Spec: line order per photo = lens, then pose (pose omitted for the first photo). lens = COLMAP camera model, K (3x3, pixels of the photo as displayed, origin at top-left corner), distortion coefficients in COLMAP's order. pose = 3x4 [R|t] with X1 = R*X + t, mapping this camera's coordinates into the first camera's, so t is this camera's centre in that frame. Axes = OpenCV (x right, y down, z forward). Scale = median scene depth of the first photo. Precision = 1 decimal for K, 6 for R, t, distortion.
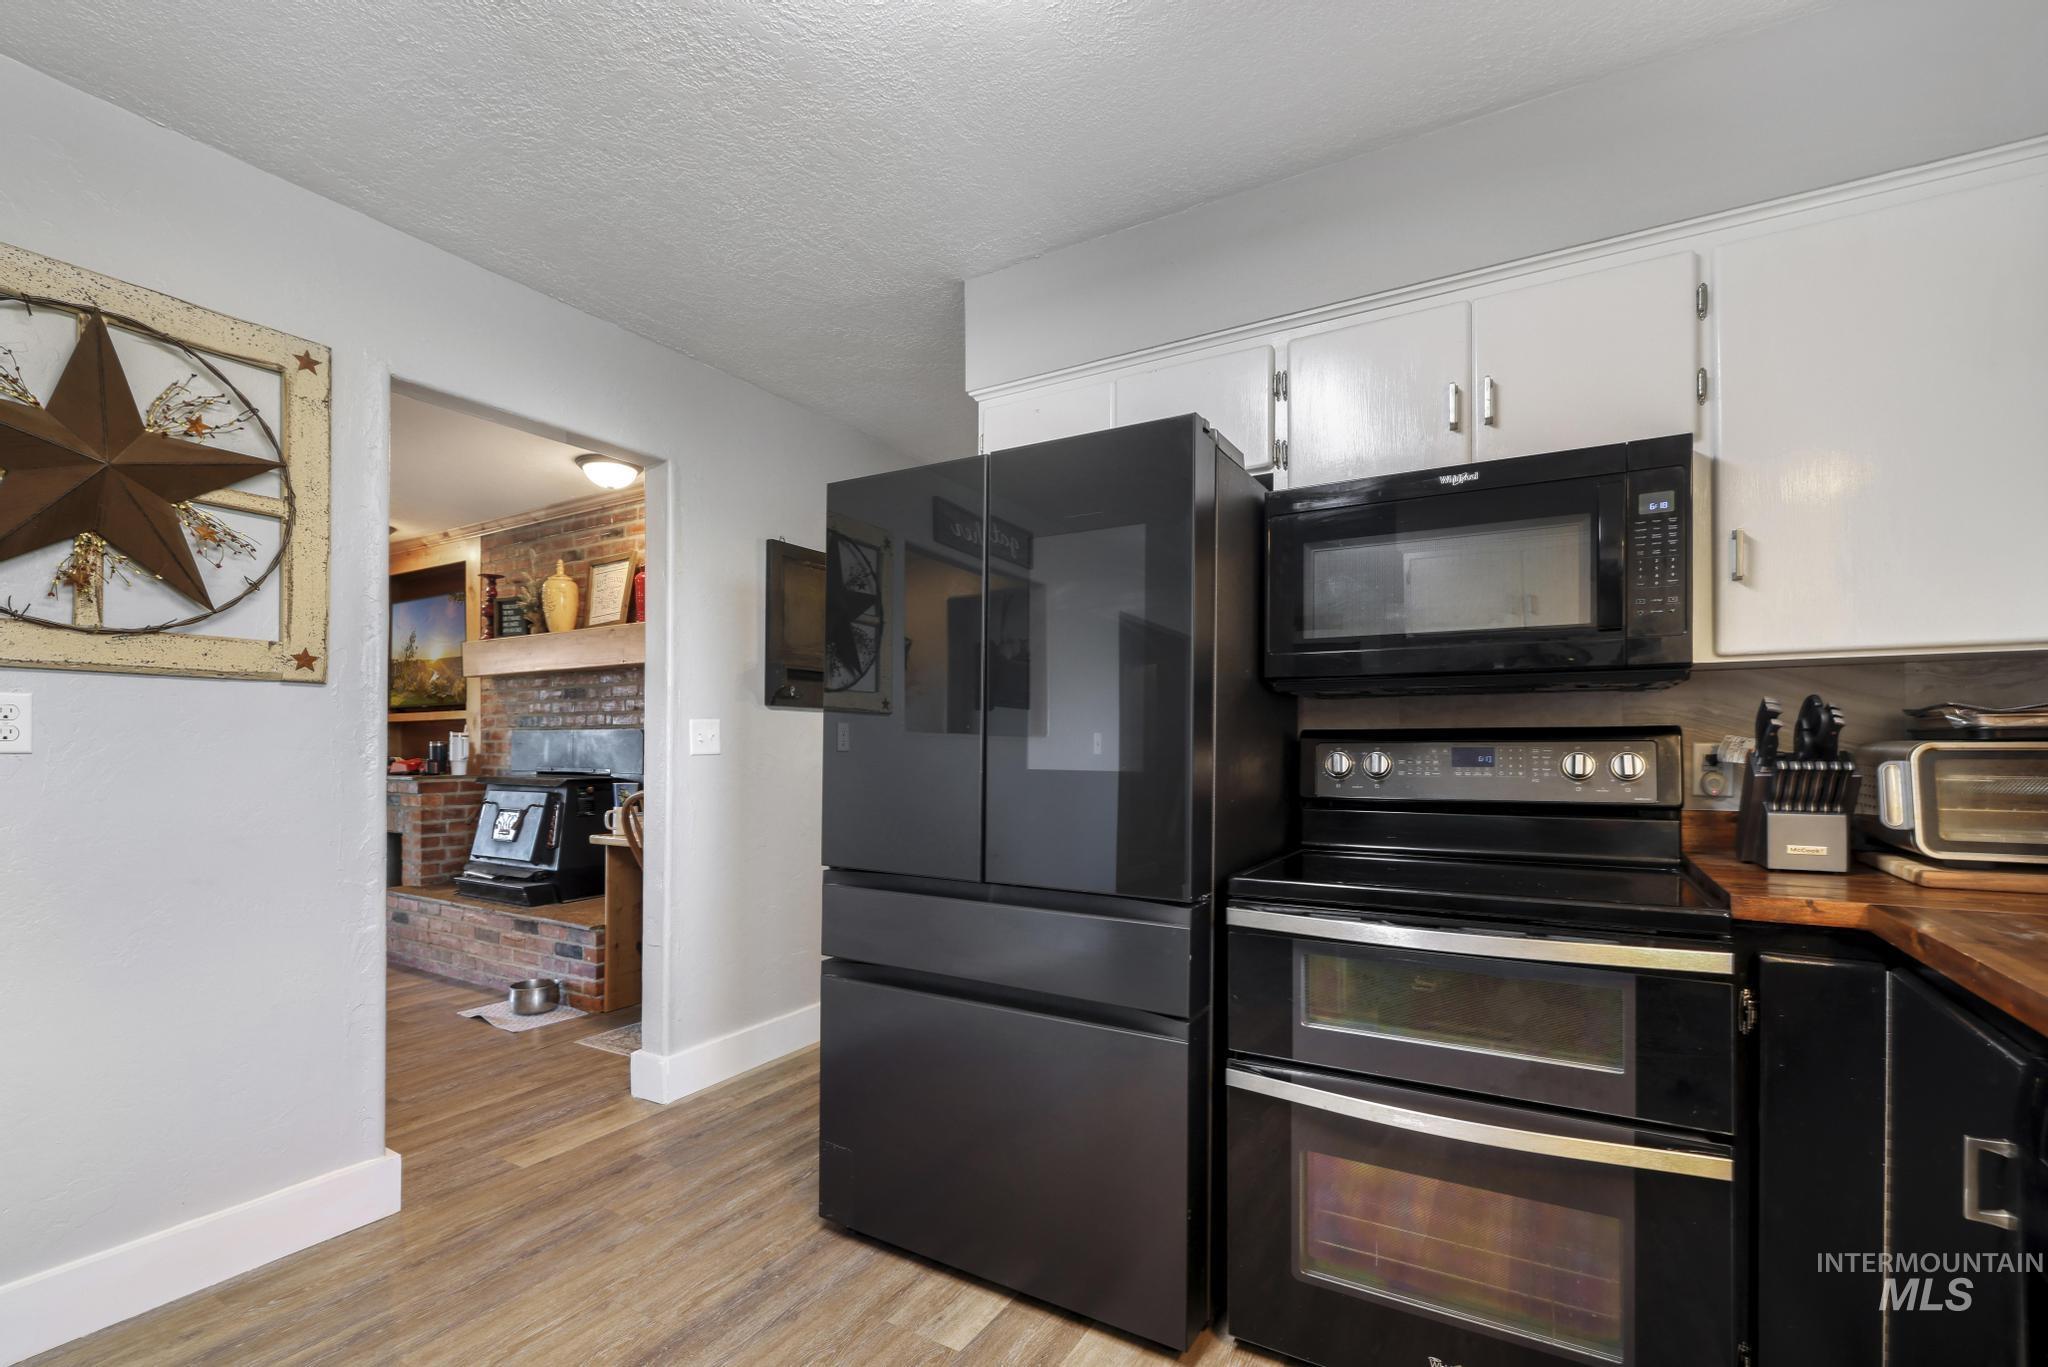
lens RADIAL K [[910.2, 0, 1025.8], [0, 910.2, 736.5], [0, 0, 1]] dist [0.000024, -0.000063]
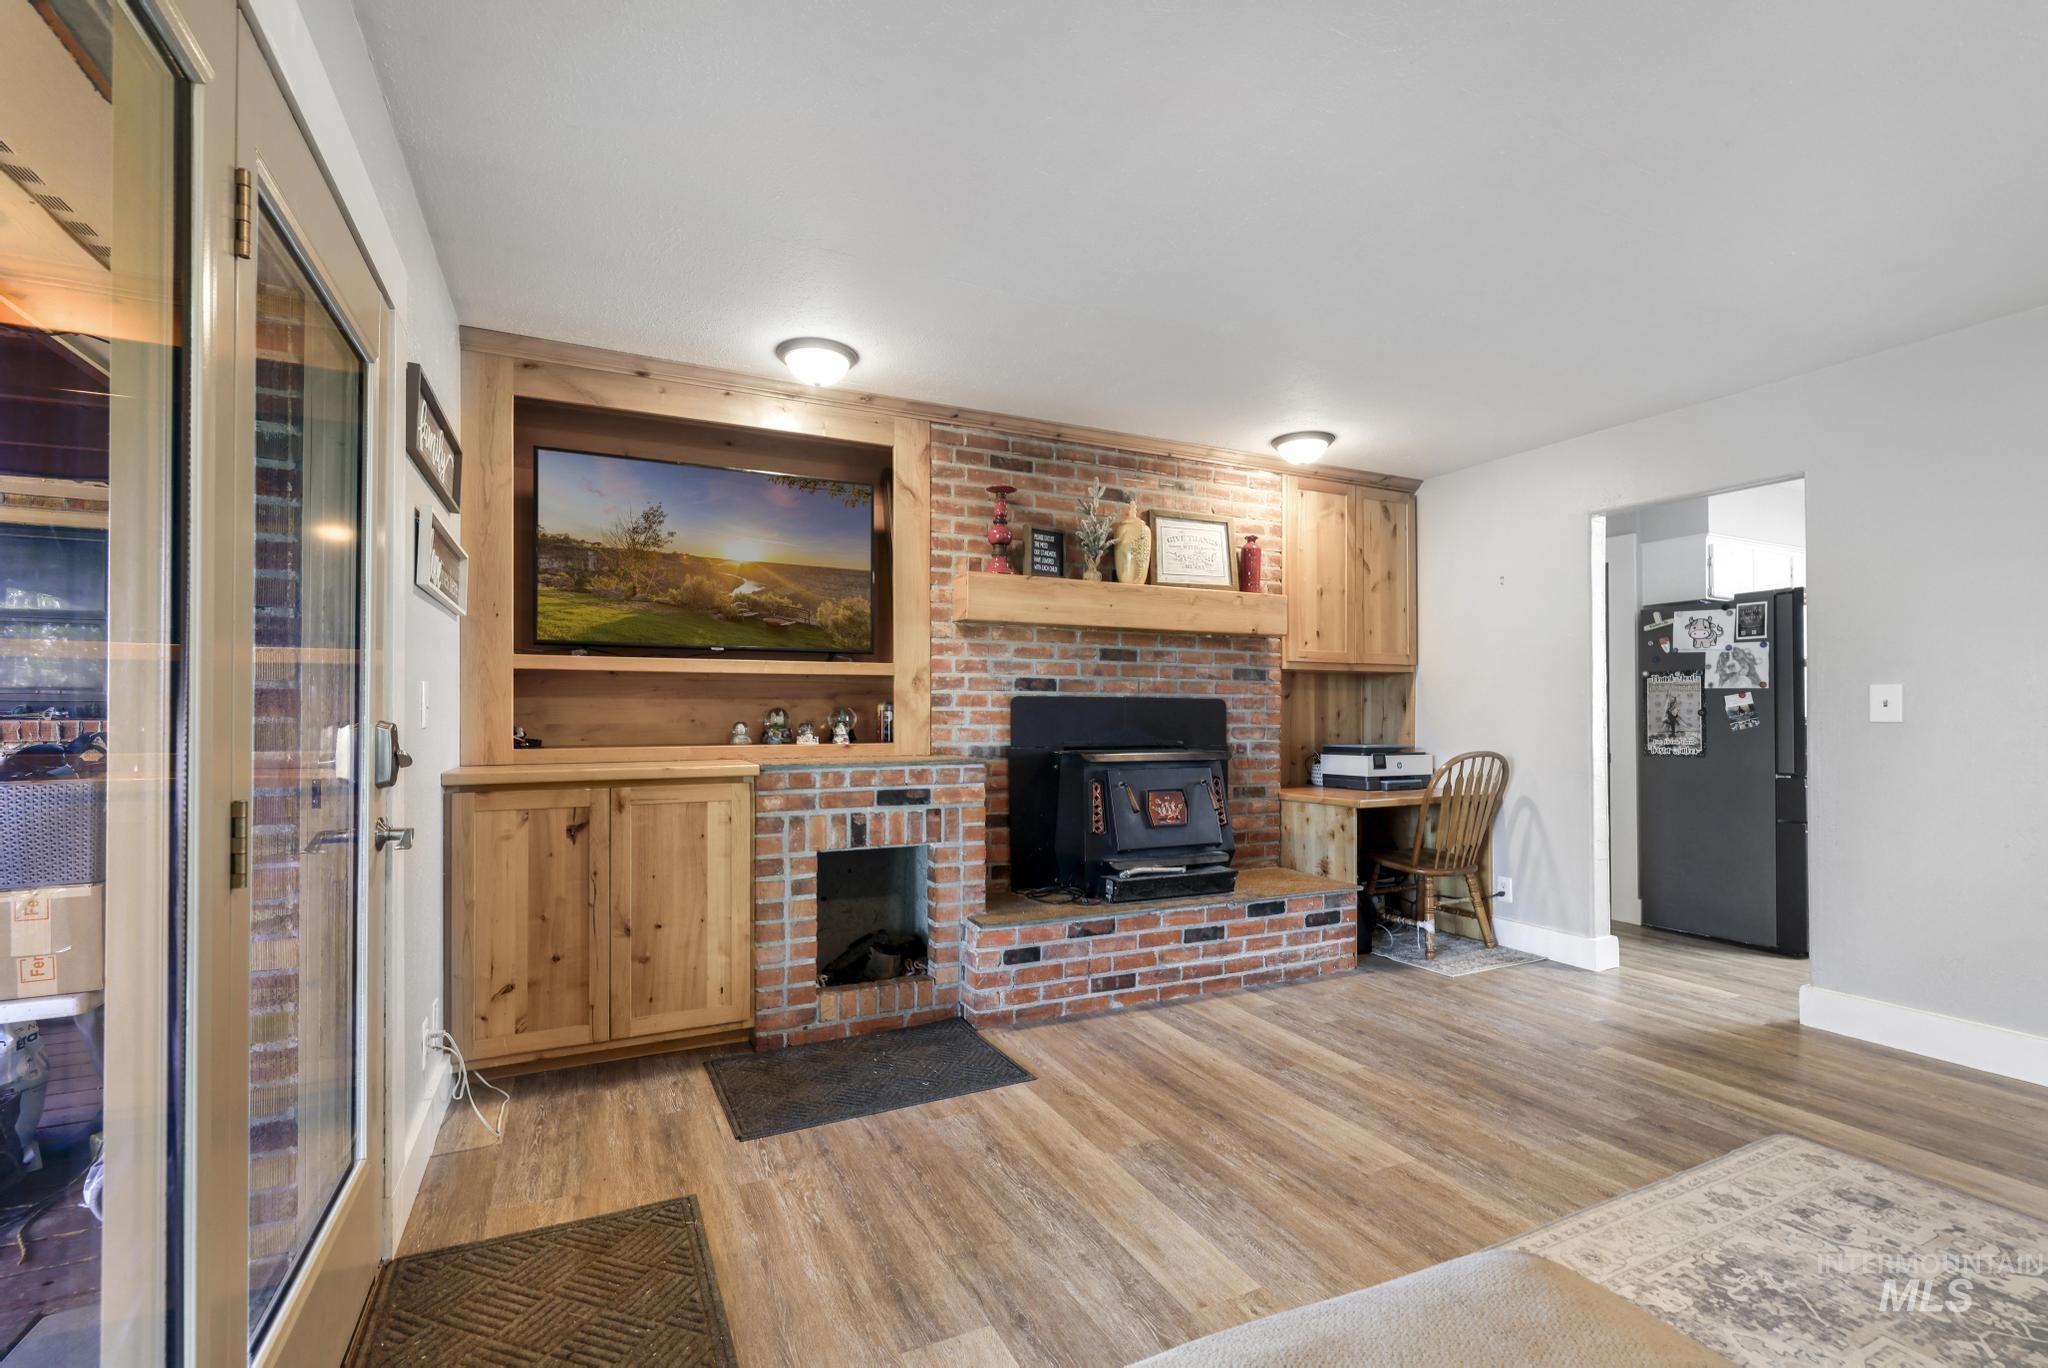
lens RADIAL K [[910.2, 0, 1025.8], [0, 910.2, 737.0], [0, 0, 1]] dist [0.000024, -0.000063]
pose [[0.557166, -0.000350, 0.830401, -1.296515], [-0.003417, 0.999990, 0.002715, 0.028608], [-0.830394, -0.004350, 0.557159, 0.608903]]
